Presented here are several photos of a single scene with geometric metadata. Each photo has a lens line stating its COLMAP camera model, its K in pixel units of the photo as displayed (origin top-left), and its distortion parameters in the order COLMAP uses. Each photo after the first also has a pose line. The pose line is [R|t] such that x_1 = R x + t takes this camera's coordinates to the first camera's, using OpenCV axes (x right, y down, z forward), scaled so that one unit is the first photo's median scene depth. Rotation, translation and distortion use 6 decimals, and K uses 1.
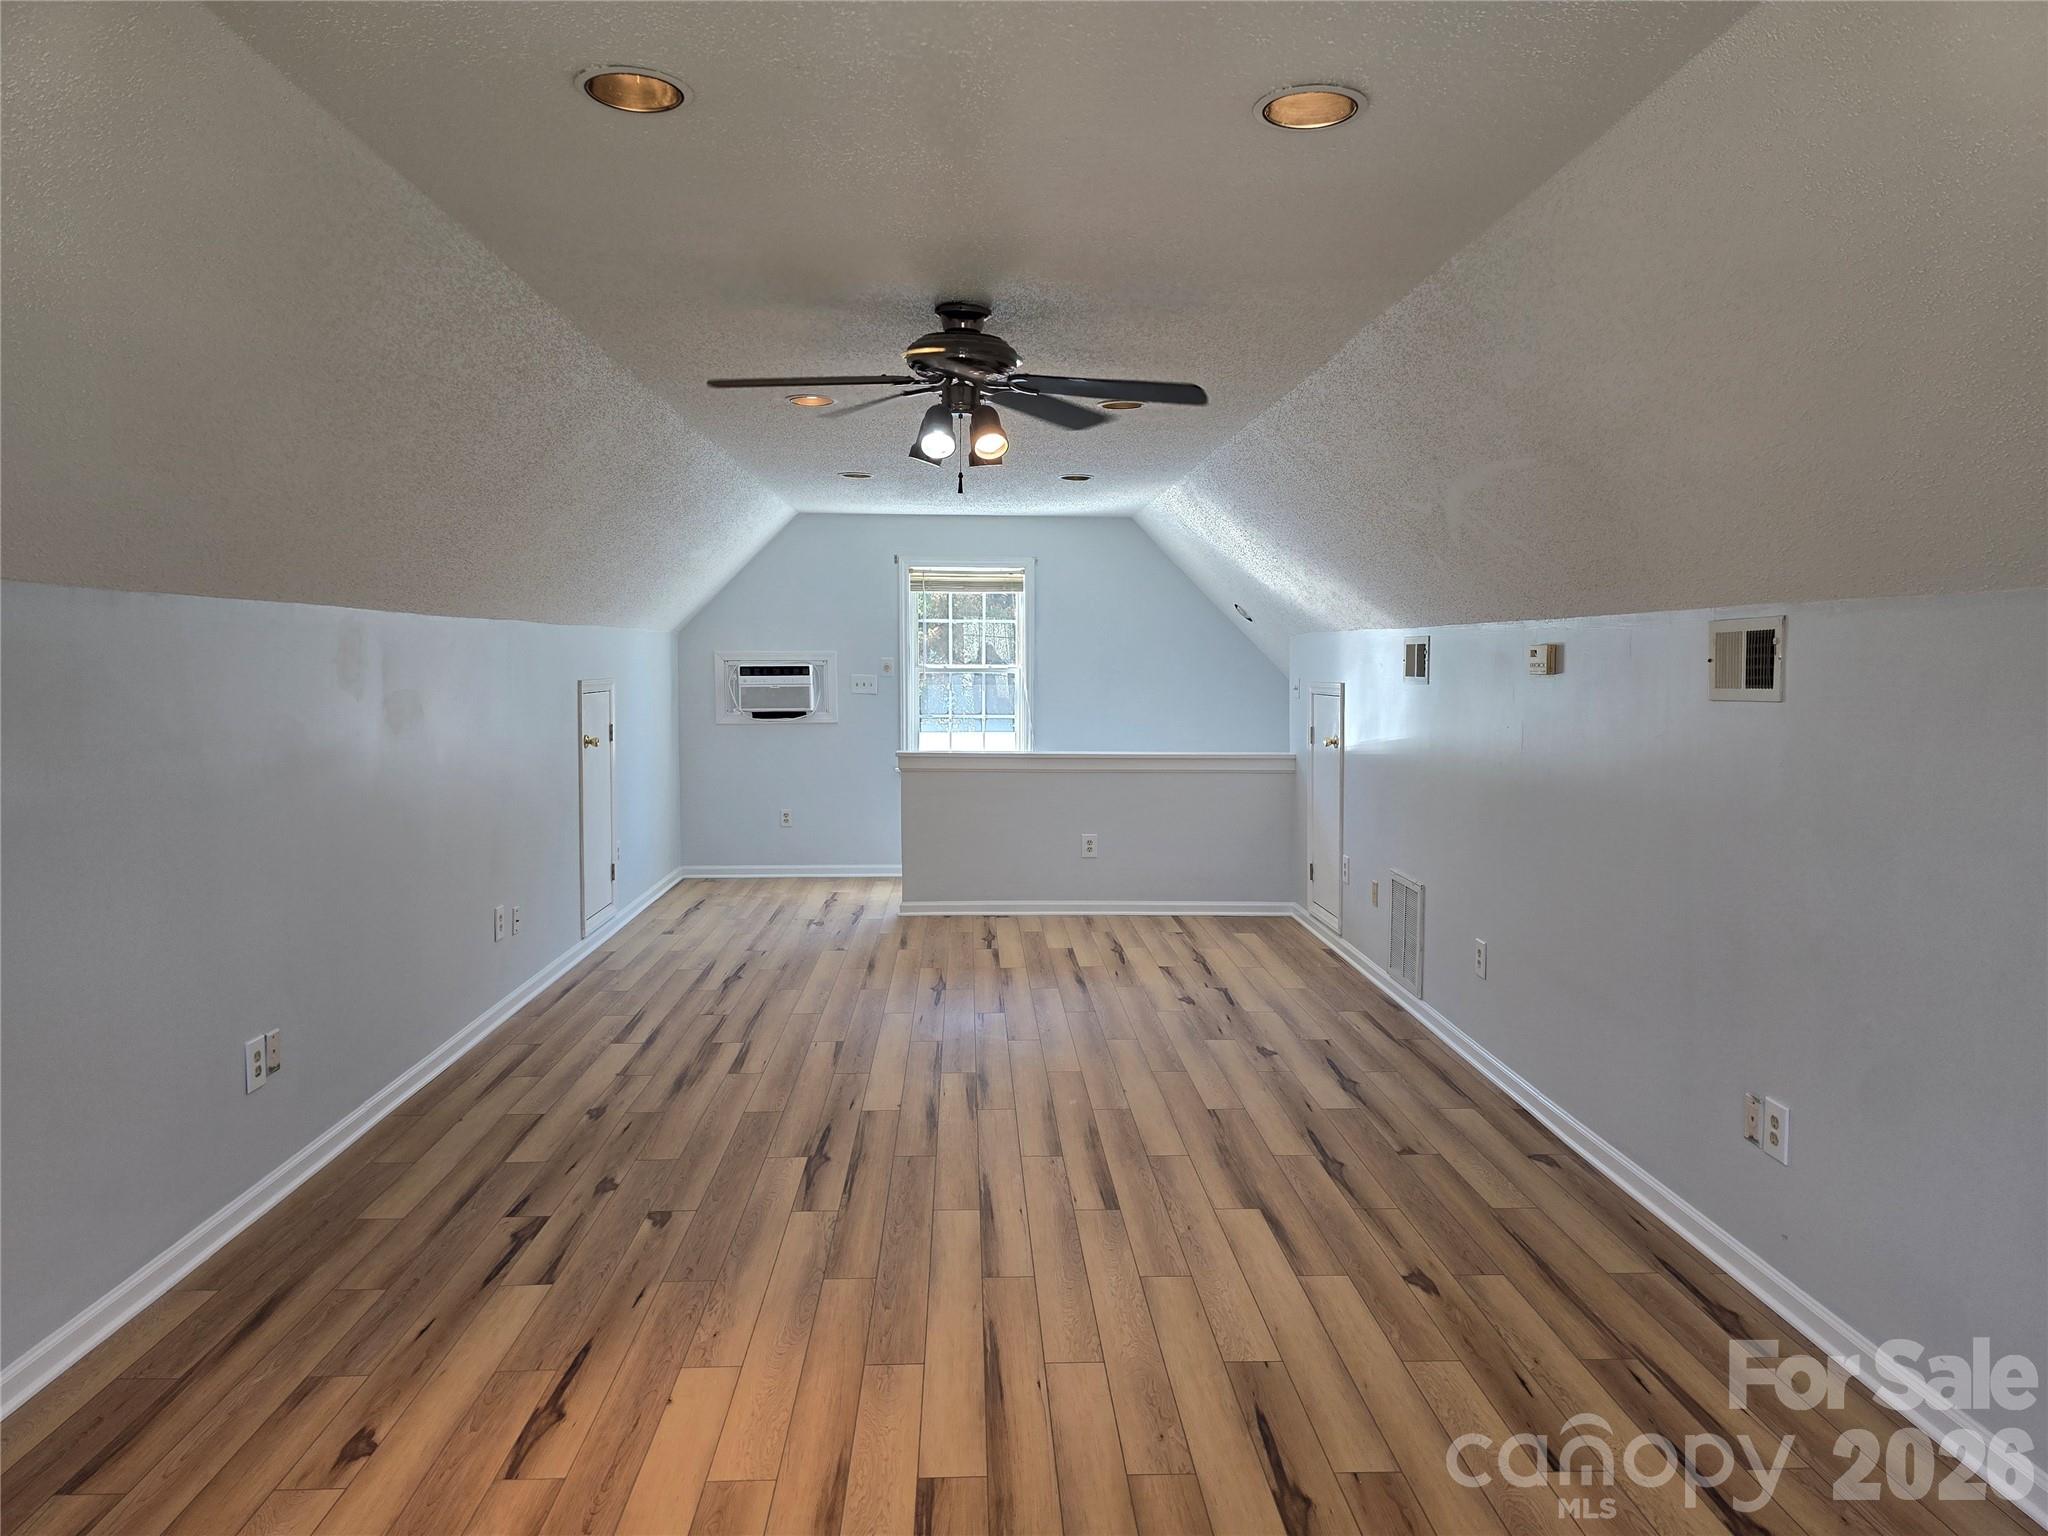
lens RADIAL K [[1384.3, 0, 1020.8], [0, 1384.3, 767.4], [0, 0, 1]] dist [0.010741, -0.003361]
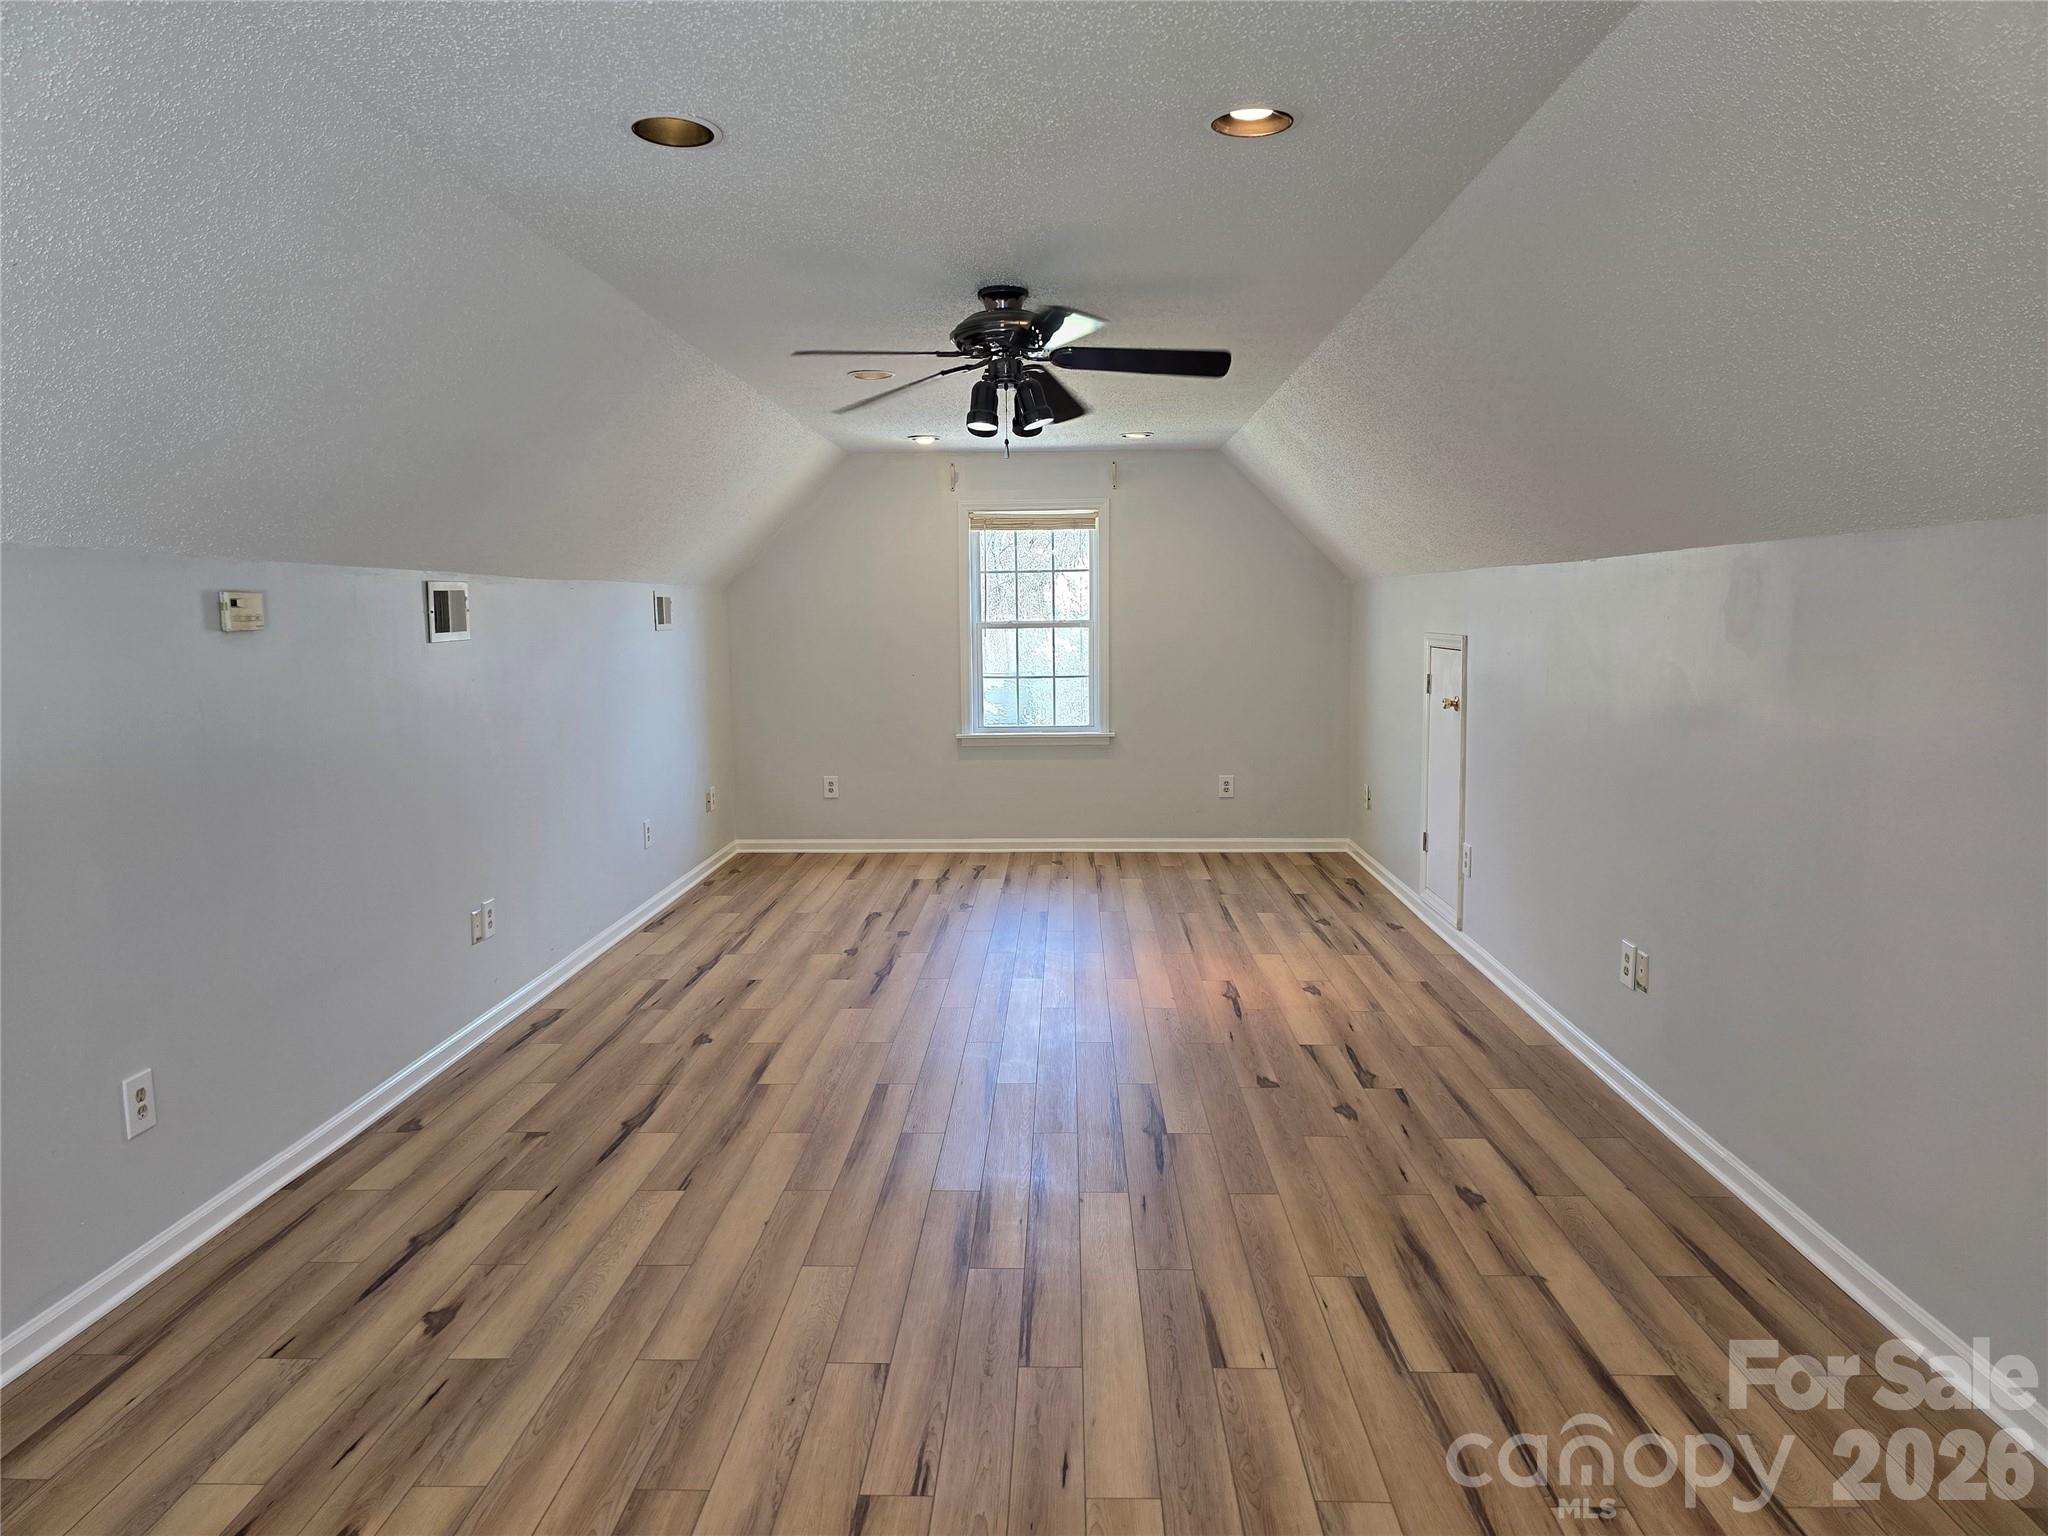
lens RADIAL K [[1384.3, 0, 1024.7], [0, 1384.3, 763.8], [0, 0, 1]] dist [0.010741, -0.003361]
pose [[-0.997445, -0.005425, 0.071229, -0.126605], [0.008000, 0.982357, 0.186846, -0.153199], [-0.070985, 0.186939, -0.979804, 1.962293]]
